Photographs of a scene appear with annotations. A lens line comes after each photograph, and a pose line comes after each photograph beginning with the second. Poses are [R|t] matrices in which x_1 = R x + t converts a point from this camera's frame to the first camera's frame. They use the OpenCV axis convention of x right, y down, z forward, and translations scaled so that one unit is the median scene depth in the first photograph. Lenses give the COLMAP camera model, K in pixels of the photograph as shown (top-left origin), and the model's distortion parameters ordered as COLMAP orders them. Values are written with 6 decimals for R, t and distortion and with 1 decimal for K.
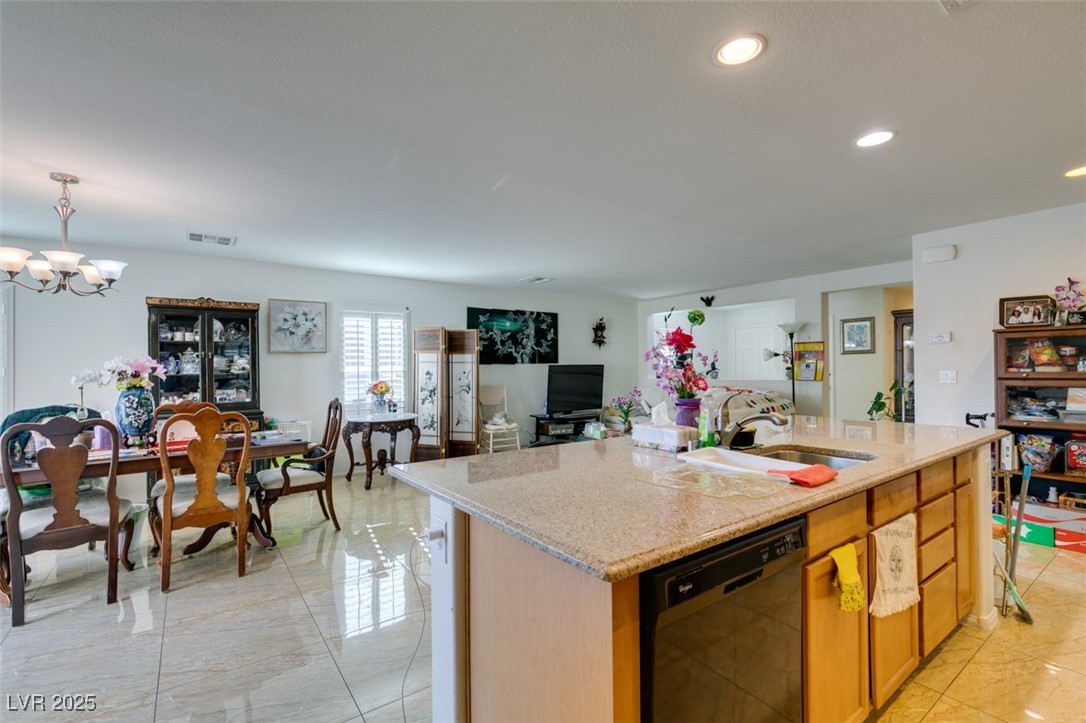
lens RADIAL K [[490.1, 0, 540.7], [0, 490.1, 365.4], [0, 0, 1]] dist [0.004627, 0.000030]
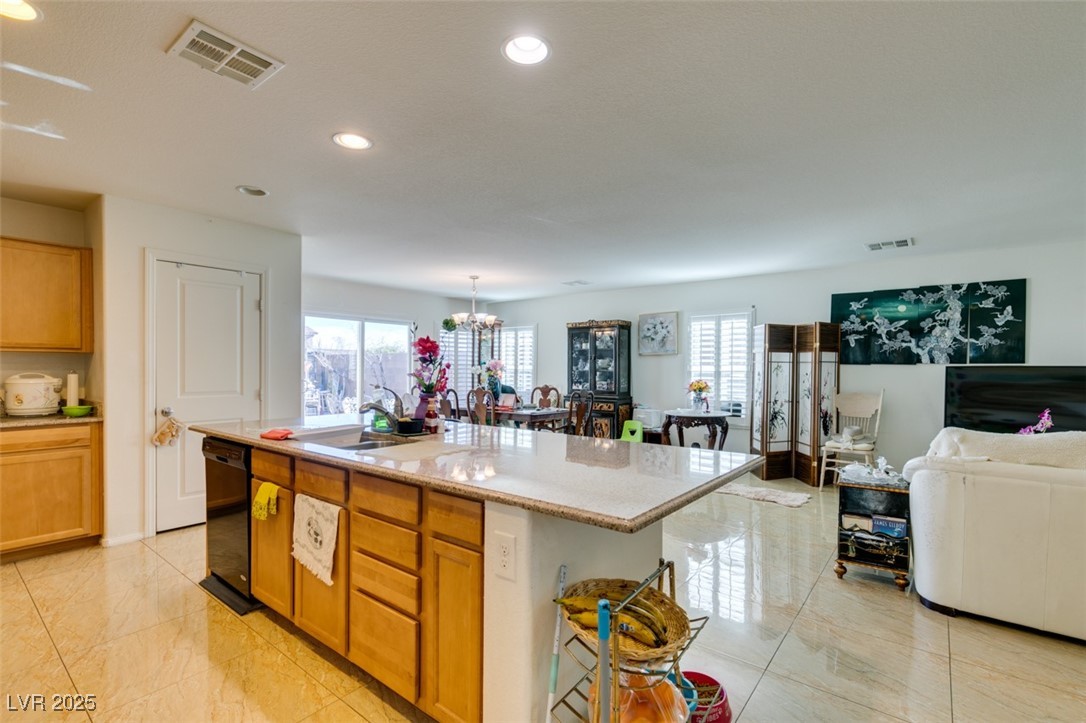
lens RADIAL K [[490.1, 0, 544.9], [0, 490.1, 366.0], [0, 0, 1]] dist [0.004627, 0.000030]
pose [[0.266598, 0.007969, -0.963775, 0.488764], [-0.001336, 0.999968, 0.007899, -0.005094], [0.963807, -0.000818, 0.266600, 0.303941]]
